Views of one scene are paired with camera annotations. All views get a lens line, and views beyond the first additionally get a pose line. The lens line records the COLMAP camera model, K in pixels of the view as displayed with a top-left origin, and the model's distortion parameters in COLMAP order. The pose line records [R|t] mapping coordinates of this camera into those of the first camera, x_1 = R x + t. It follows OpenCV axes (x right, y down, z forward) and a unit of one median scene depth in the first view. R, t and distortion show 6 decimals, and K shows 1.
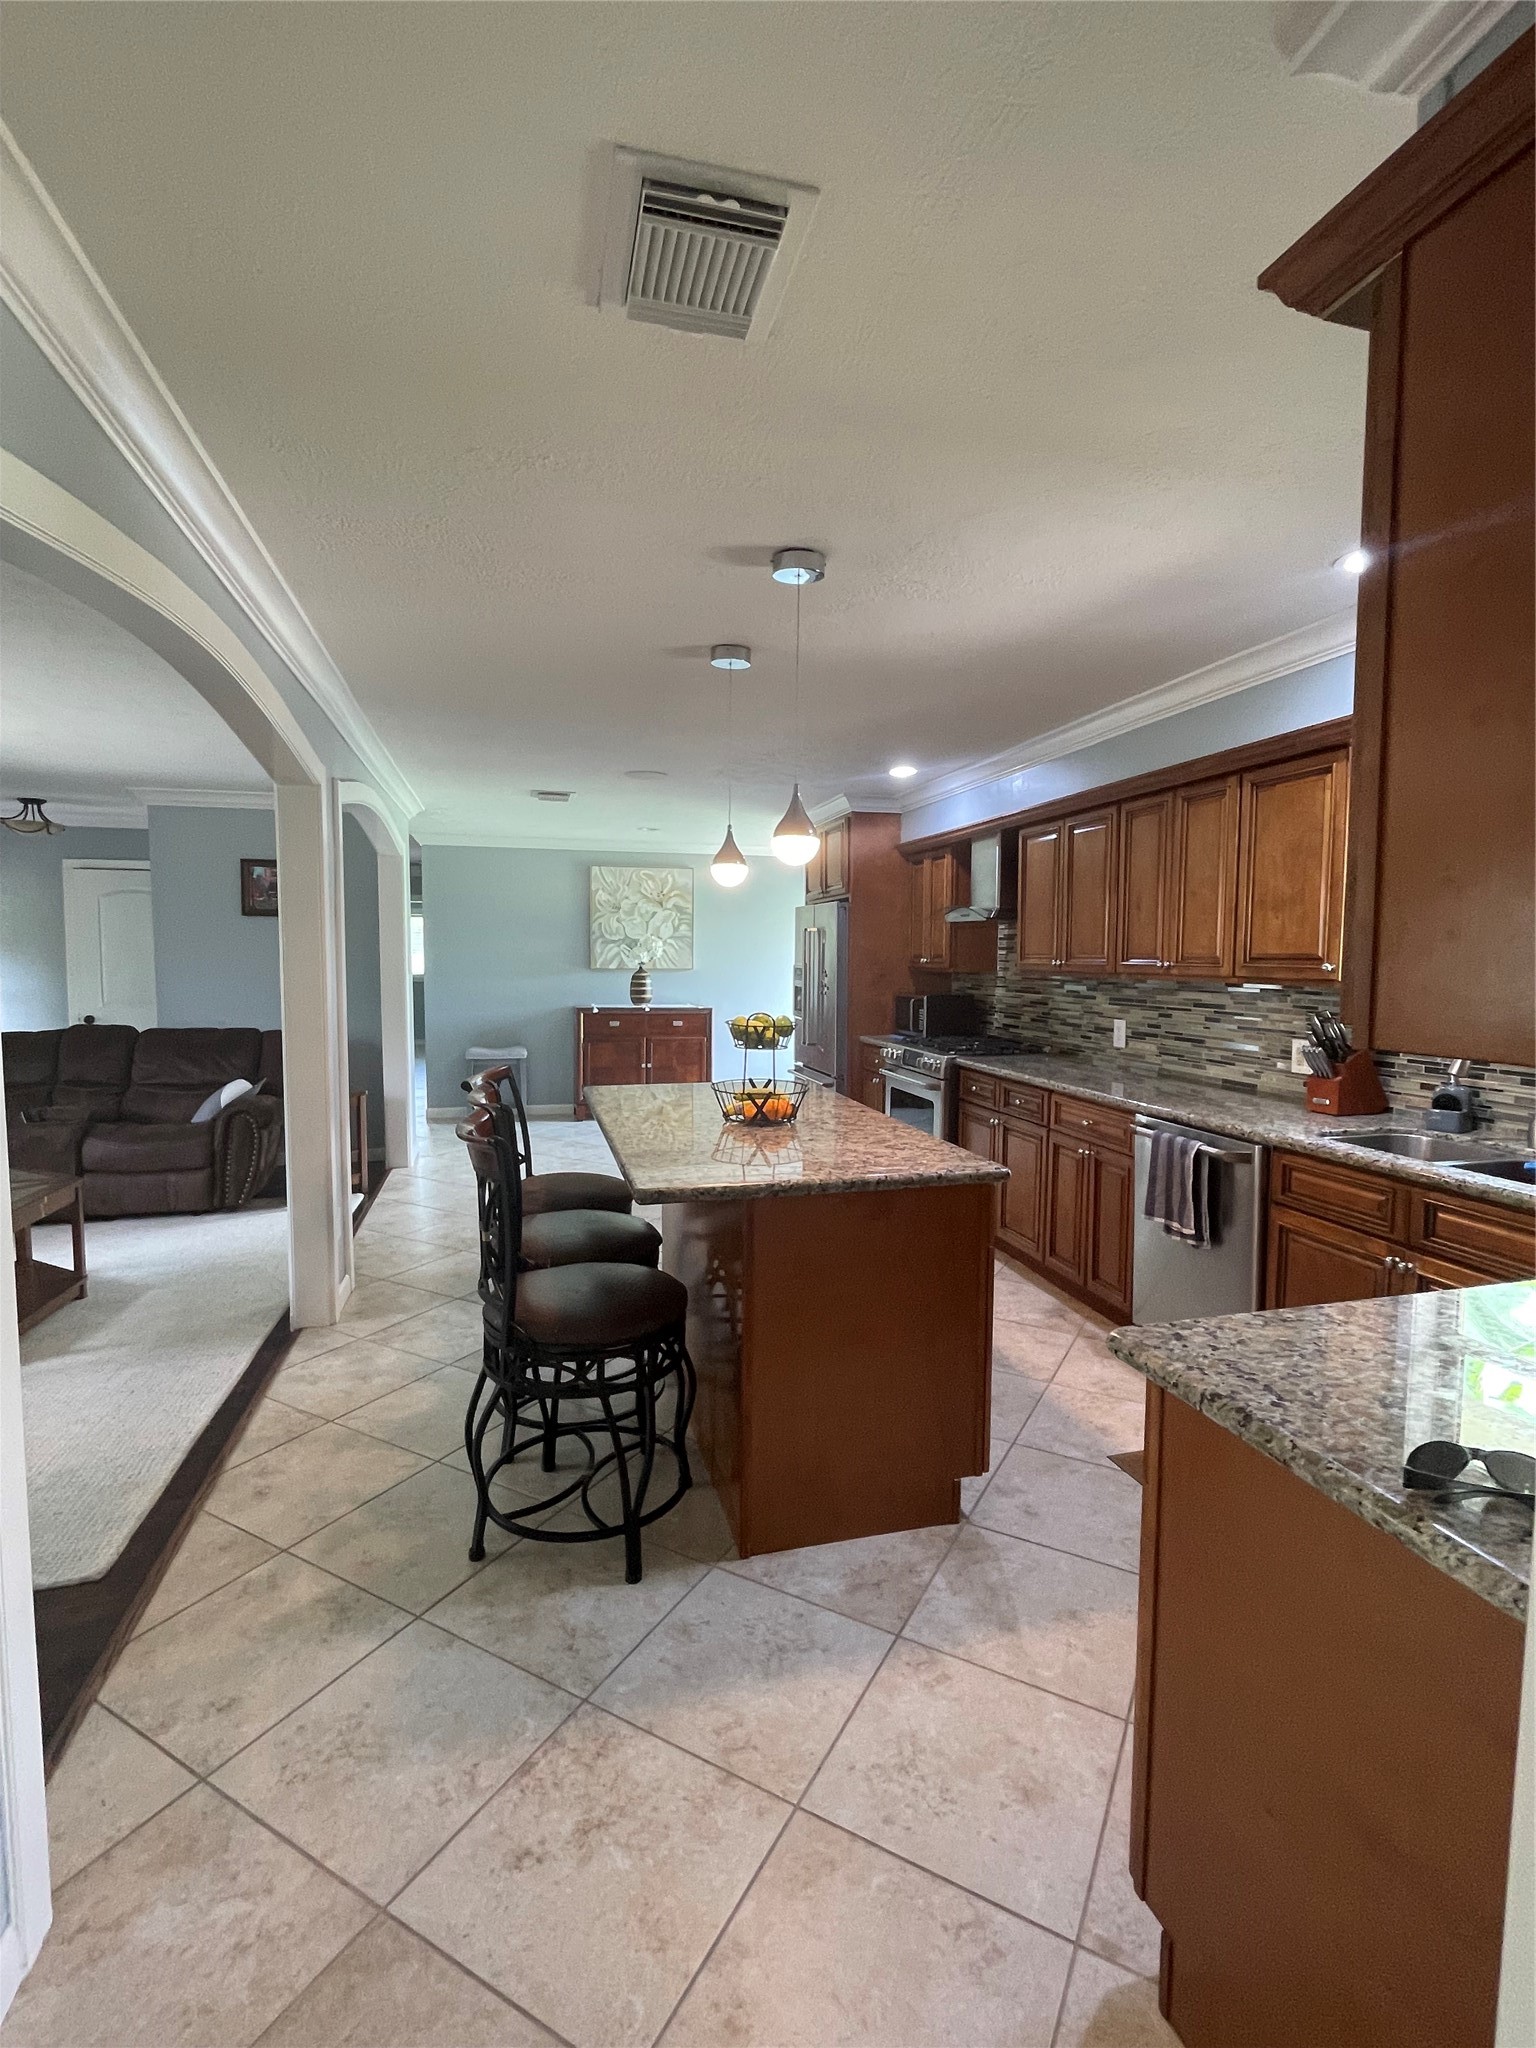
lens RADIAL K [[958.6, 0, 788.3], [0, 958.6, 1029.6], [0, 0, 1]] dist [-0.004481, -0.000051]
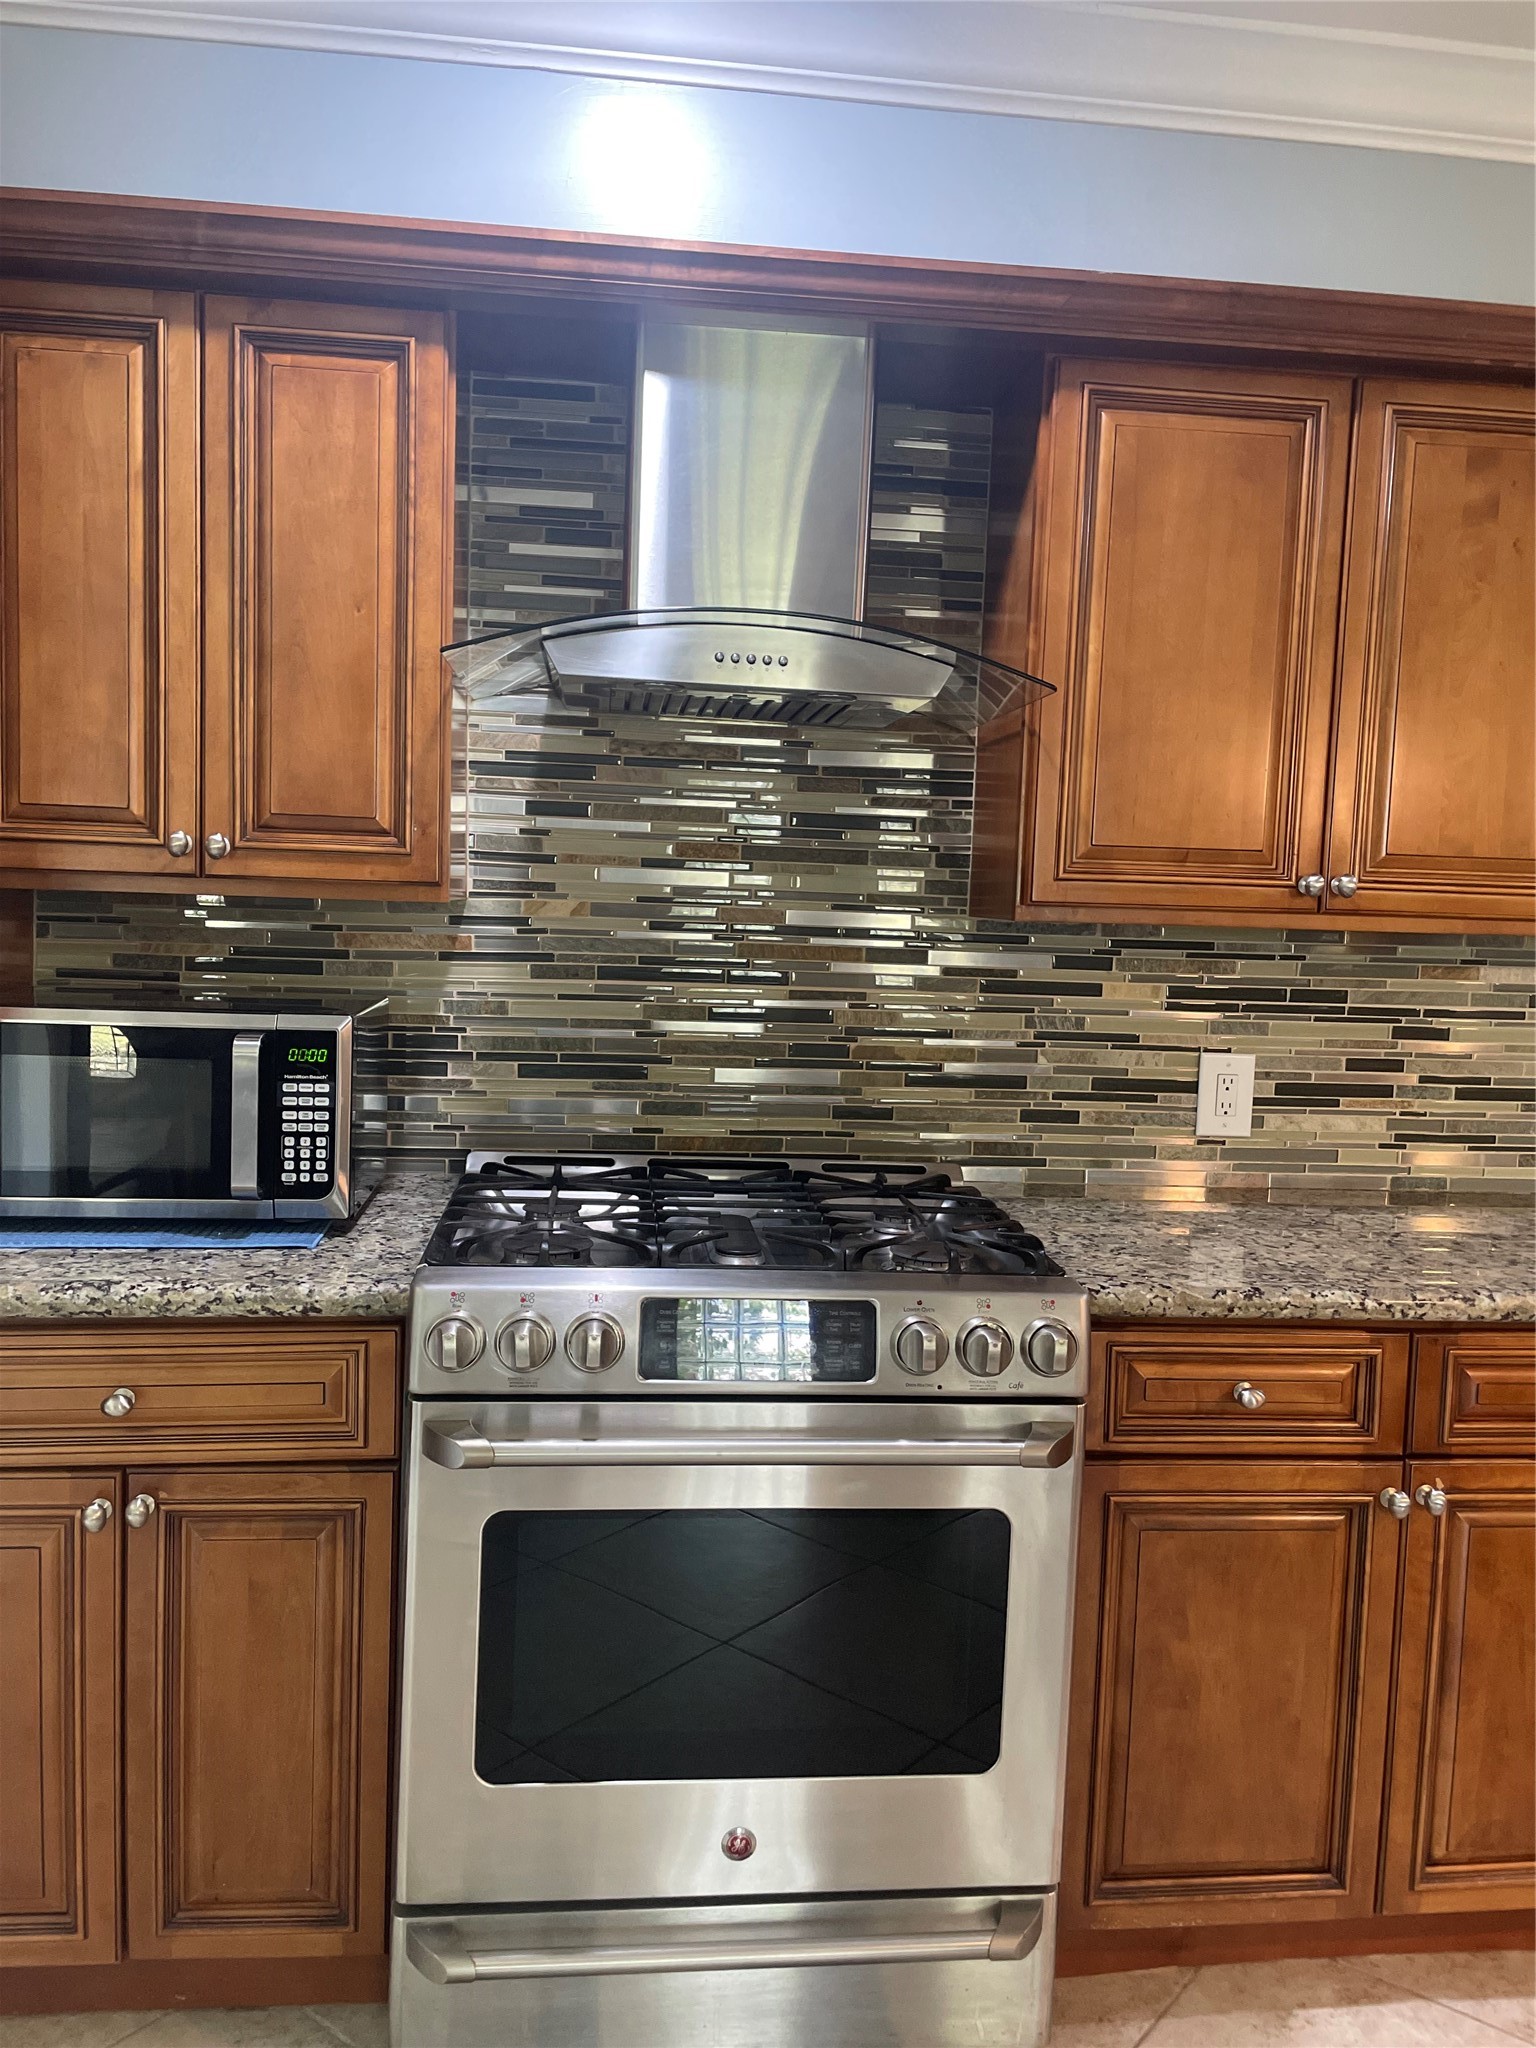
lens RADIAL K [[1540.4, 0, 770.4], [0, 1540.4, 1010.8], [0, 0, 1]] dist [0.056675, -0.083573]
pose [[0.160742, -0.074448, 0.984185, -0.259813], [0.042193, 0.996758, 0.068508, -0.085767], [-0.986094, 0.030513, 0.163362, 1.330289]]
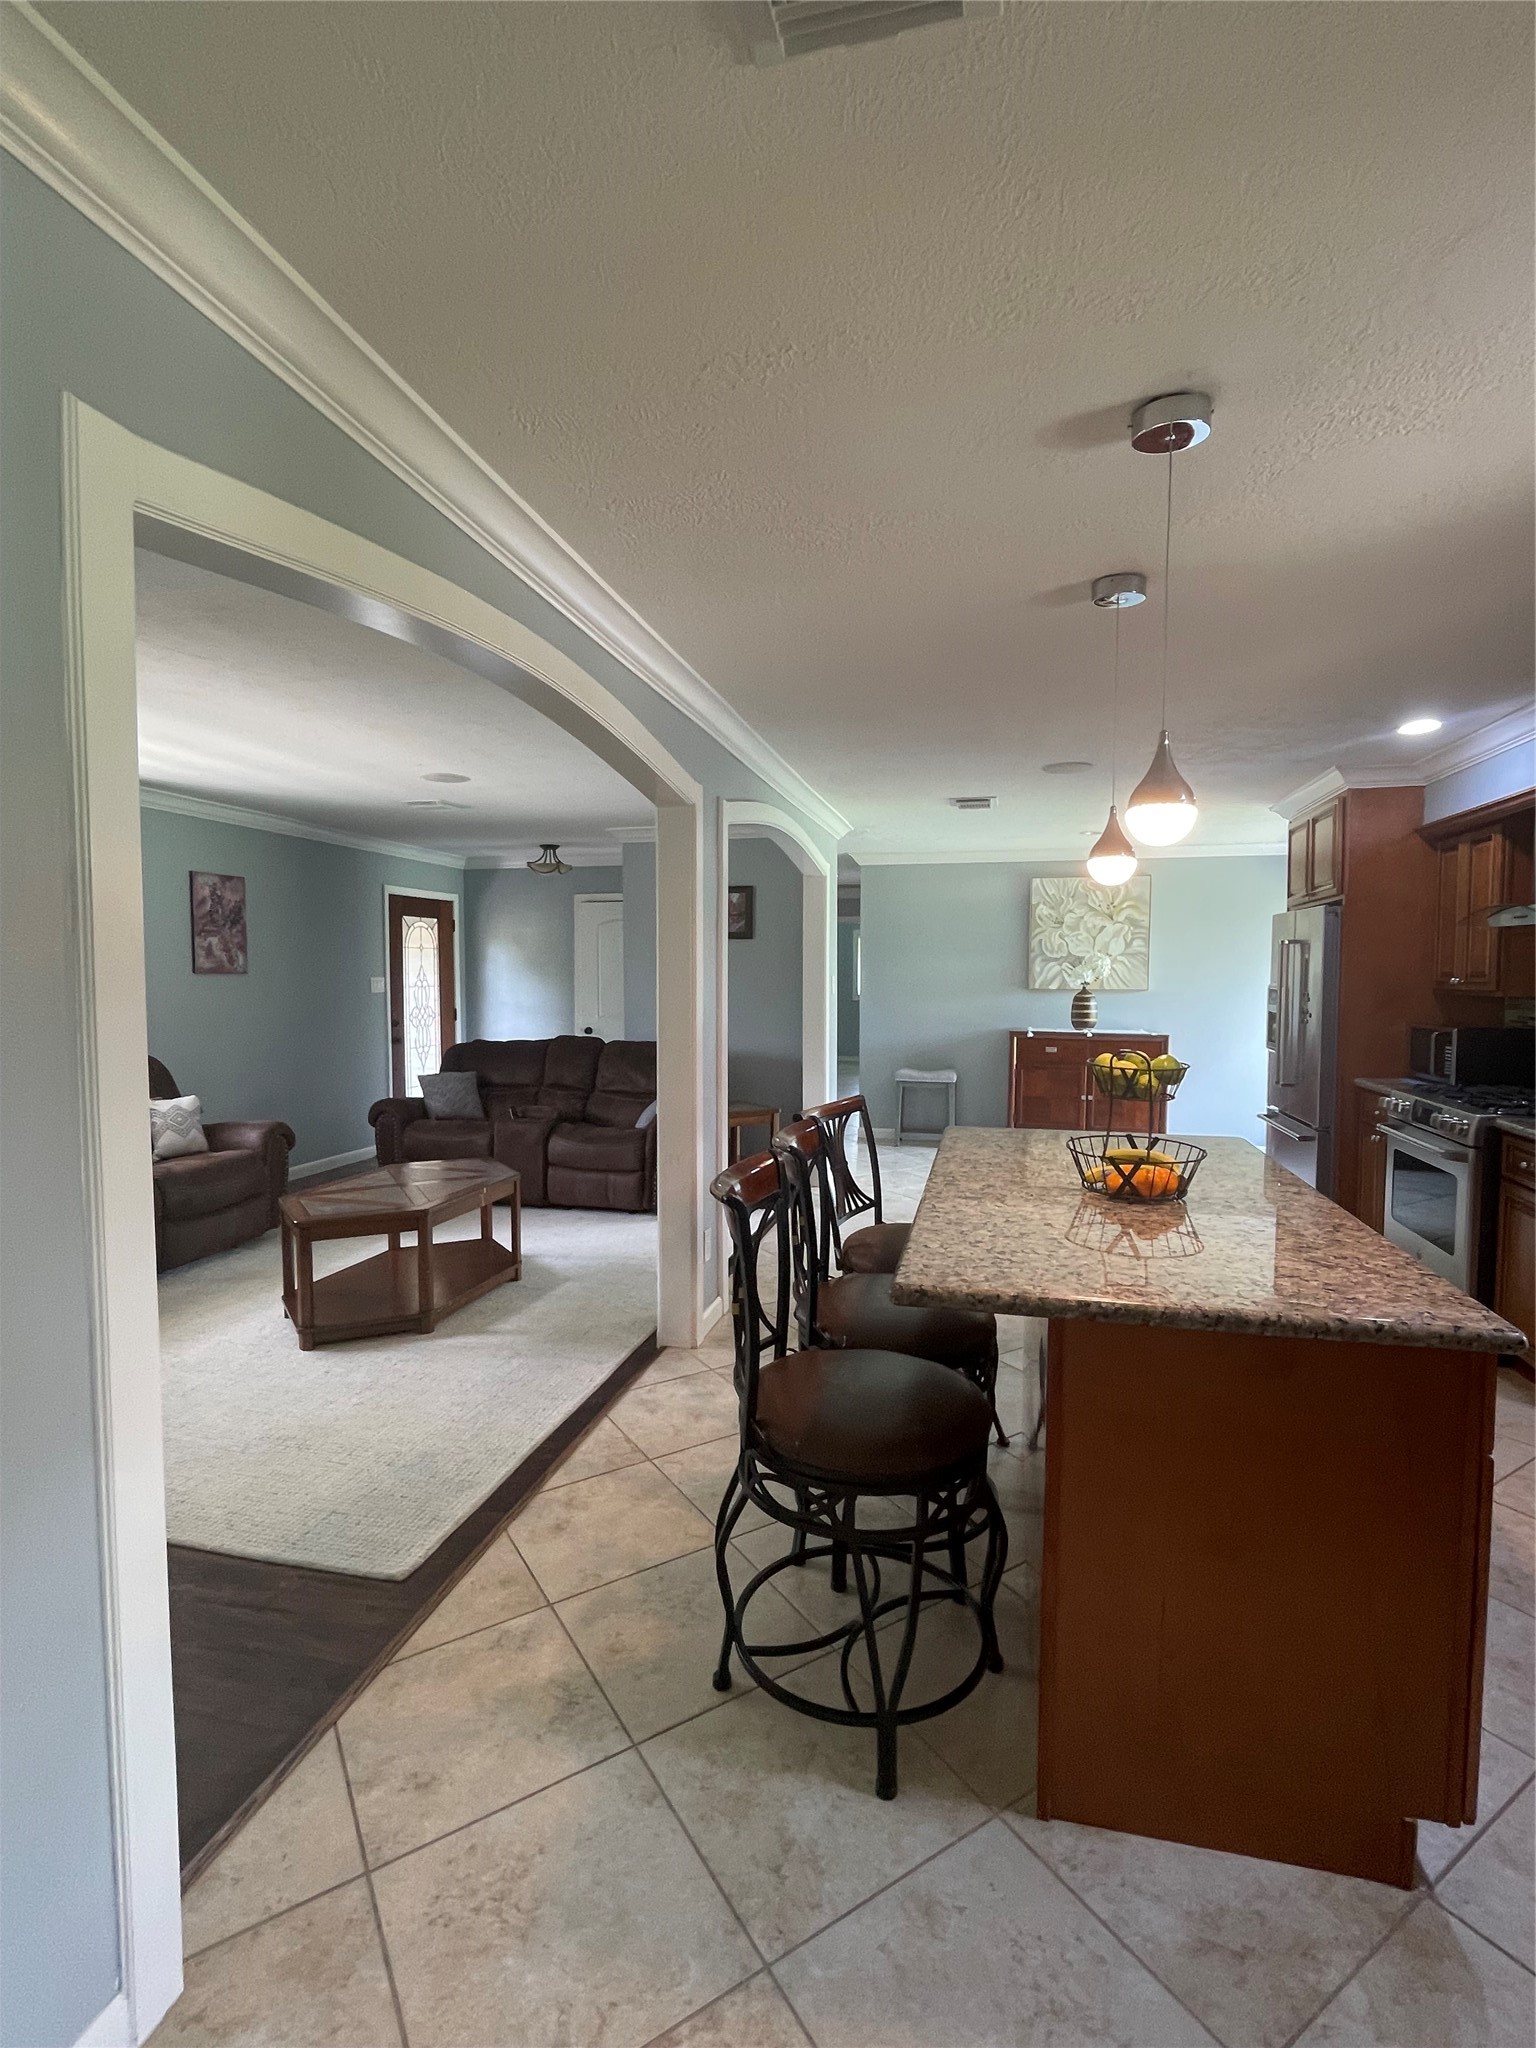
lens RADIAL K [[958.6, 0, 776.5], [0, 958.6, 1024.5], [0, 0, 1]] dist [-0.004481, -0.000051]
pose [[0.873366, 0.022434, -0.486548, 0.069507], [-0.034920, 0.999252, -0.016608, -0.011847], [0.485811, 0.031495, 0.873496, 0.161130]]
